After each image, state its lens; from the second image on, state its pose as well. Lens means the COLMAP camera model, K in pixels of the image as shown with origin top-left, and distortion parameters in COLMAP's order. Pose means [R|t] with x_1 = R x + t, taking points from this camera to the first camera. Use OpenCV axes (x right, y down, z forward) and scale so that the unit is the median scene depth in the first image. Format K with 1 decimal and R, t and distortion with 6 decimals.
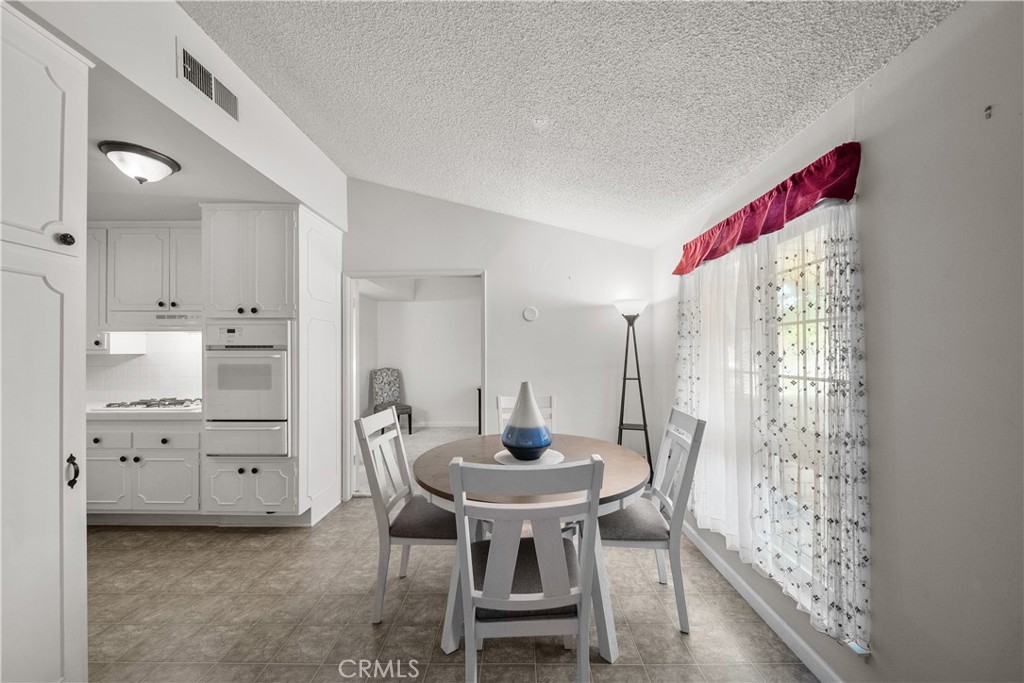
lens RADIAL K [[362.8, 0, 516.2], [0, 362.8, 350.1], [0, 0, 1]] dist [-0.000854, -0.000628]
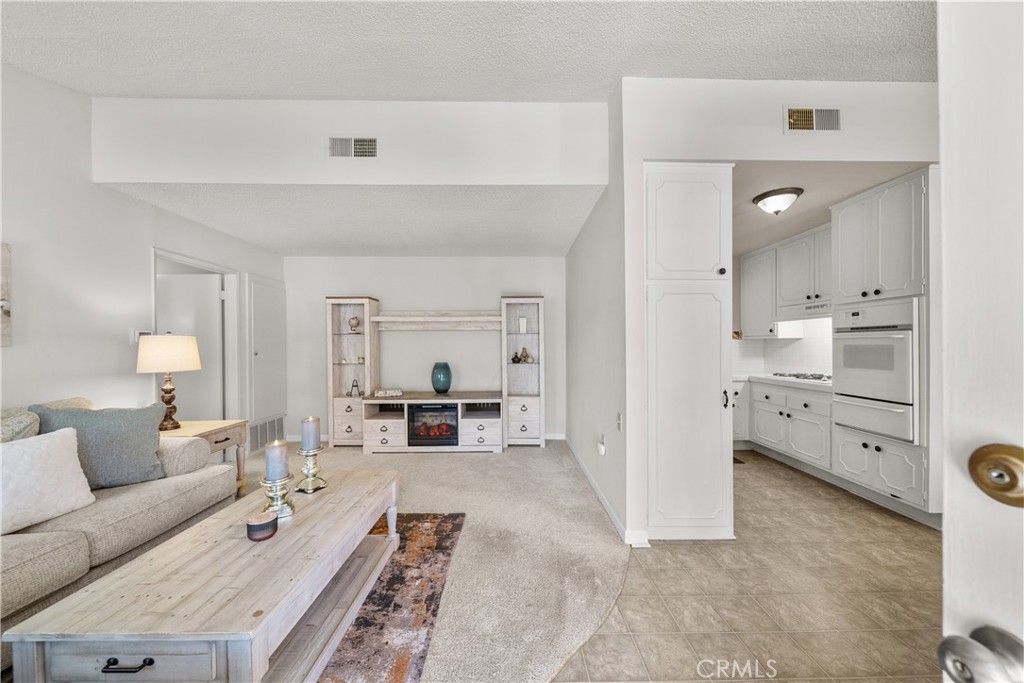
lens RADIAL K [[362.8, 0, 516.2], [0, 362.8, 350.1], [0, 0, 1]] dist [-0.000854, -0.000628]
pose [[0.024356, 0.014520, -0.999598, 0.272745], [0.014490, 0.999784, 0.014876, 0.023670], [0.999598, -0.014847, 0.024141, -0.042283]]
